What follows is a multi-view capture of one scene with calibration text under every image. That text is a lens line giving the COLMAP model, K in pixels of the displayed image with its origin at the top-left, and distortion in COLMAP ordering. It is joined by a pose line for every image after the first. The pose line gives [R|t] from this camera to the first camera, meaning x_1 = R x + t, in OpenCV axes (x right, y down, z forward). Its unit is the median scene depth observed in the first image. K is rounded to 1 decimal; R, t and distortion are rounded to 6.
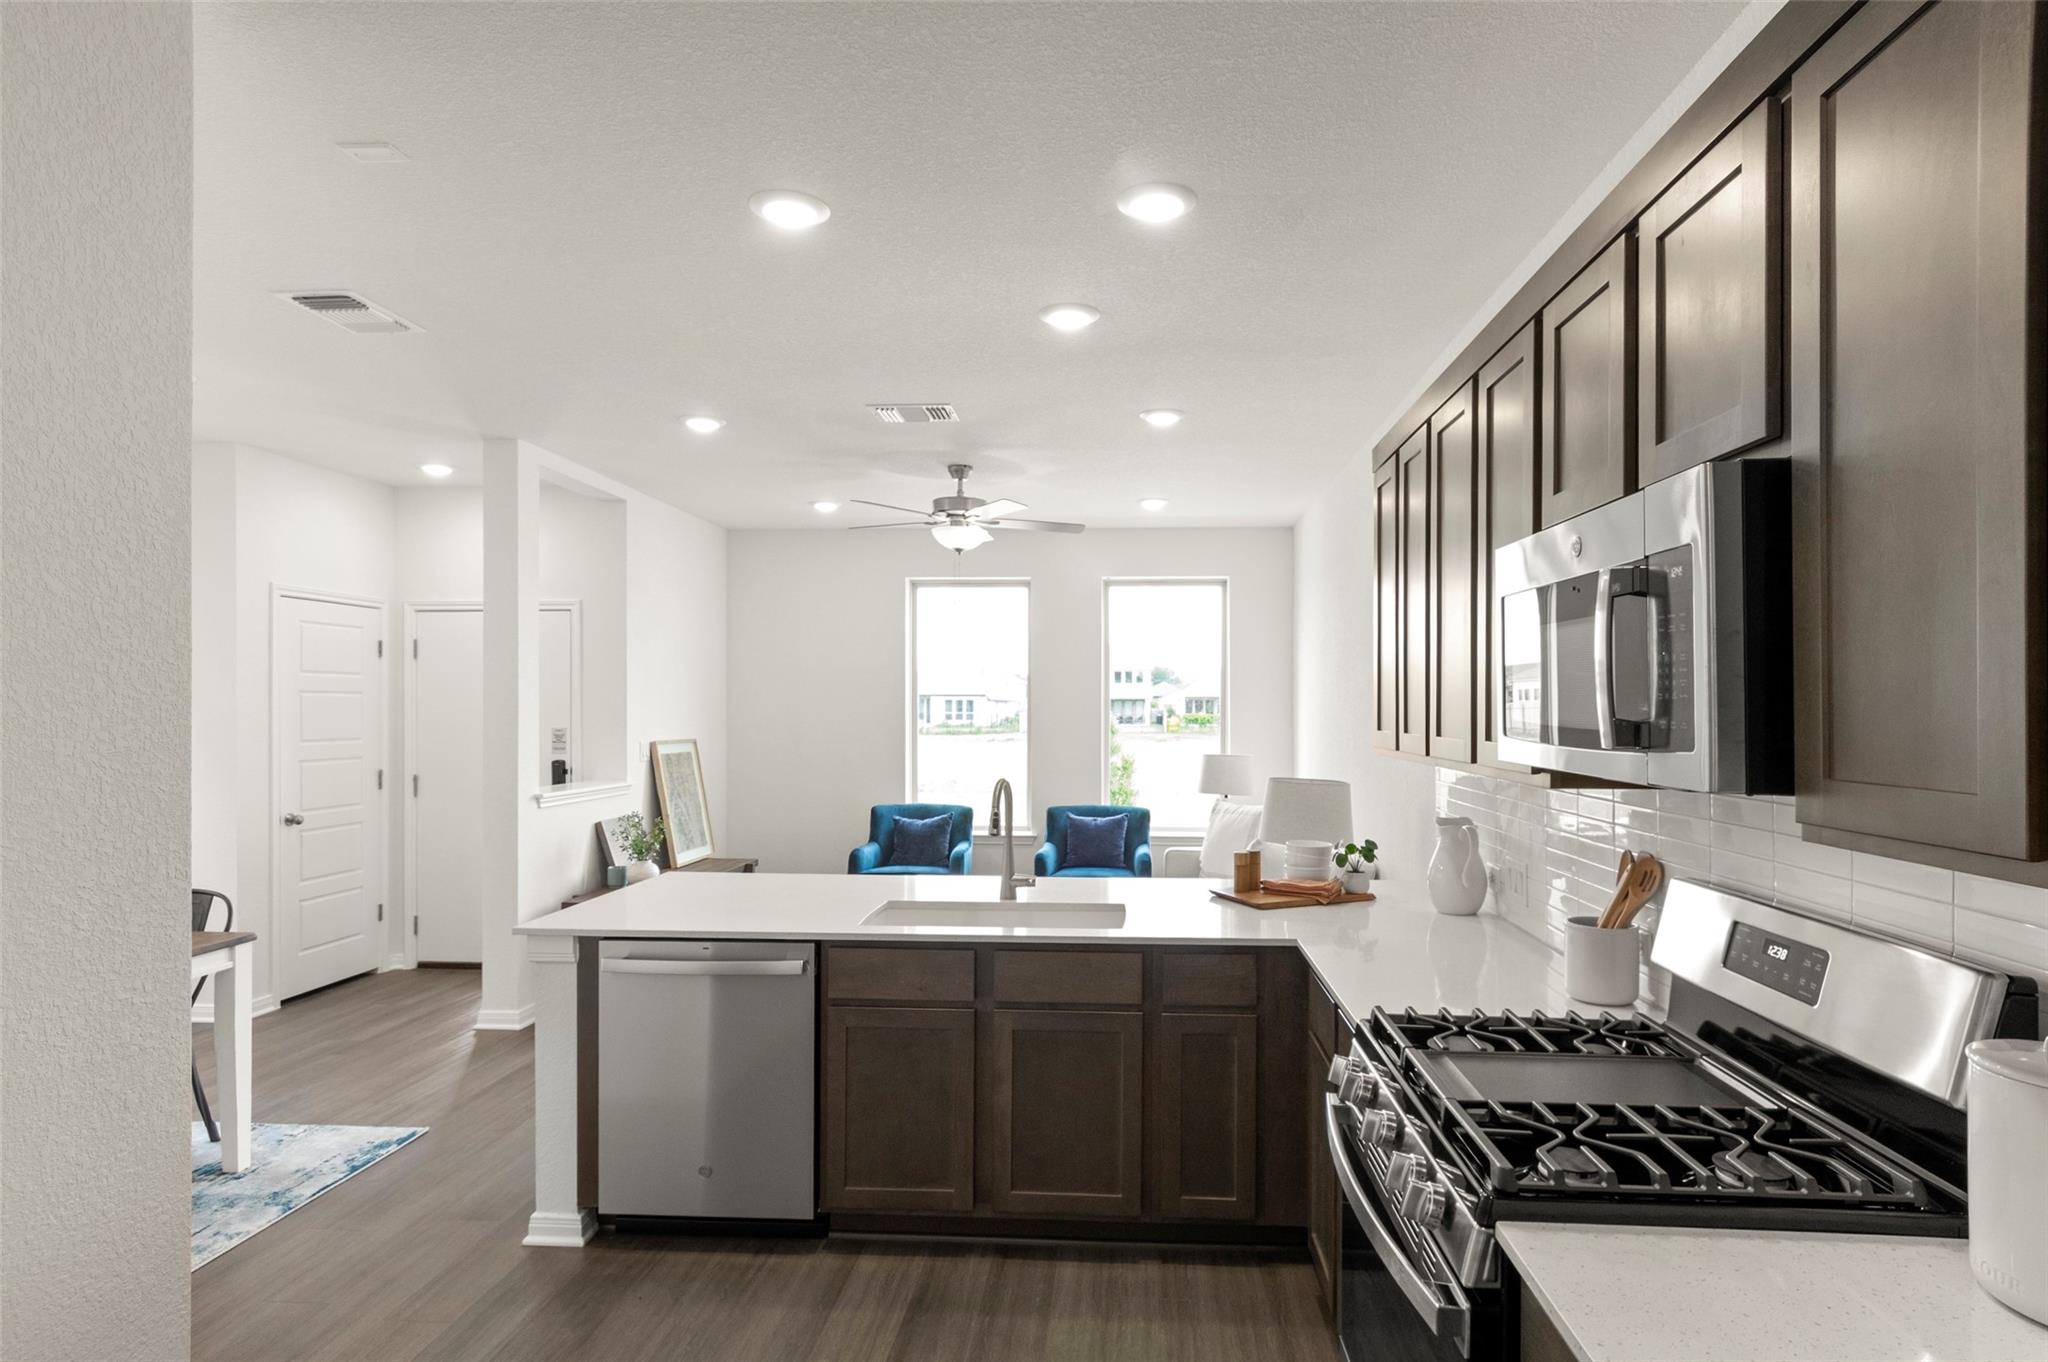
lens RADIAL K [[1095.8, 0, 1066.4], [0, 1095.8, 696.7], [0, 0, 1]] dist [0.002139, 0.001648]
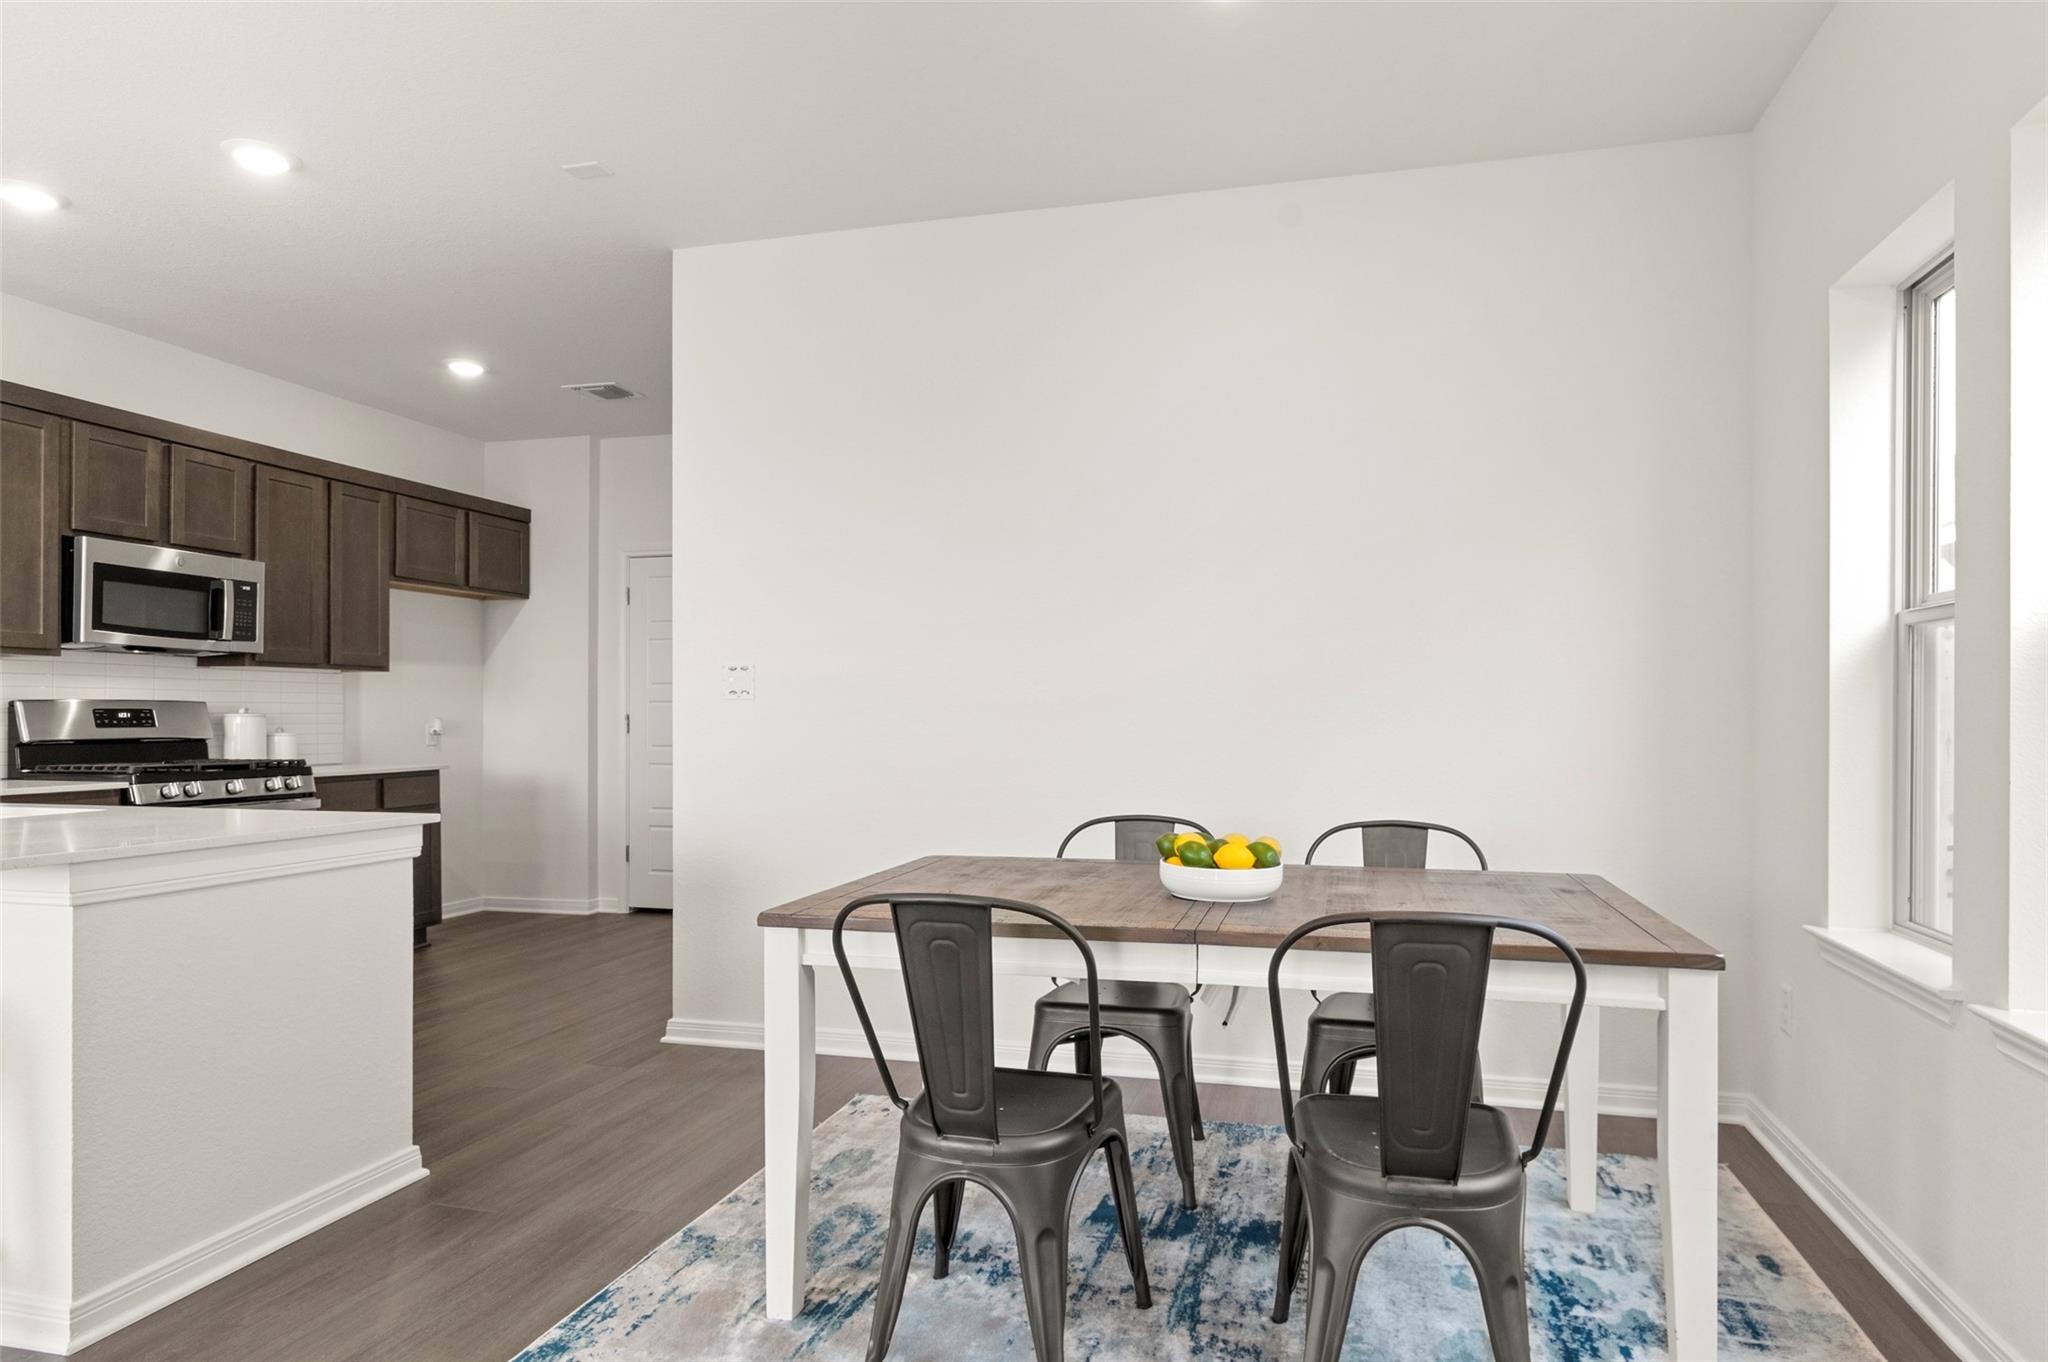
lens RADIAL K [[1164.8, 0, 1082.0], [0, 1164.8, 721.6], [0, 0, 1]] dist [-0.000428, -0.013754]
pose [[-0.984060, -0.004057, 0.177791, -1.198338], [-0.004936, 0.999978, -0.004503, 0.137432], [-0.177769, -0.005309, -0.984058, 1.858741]]
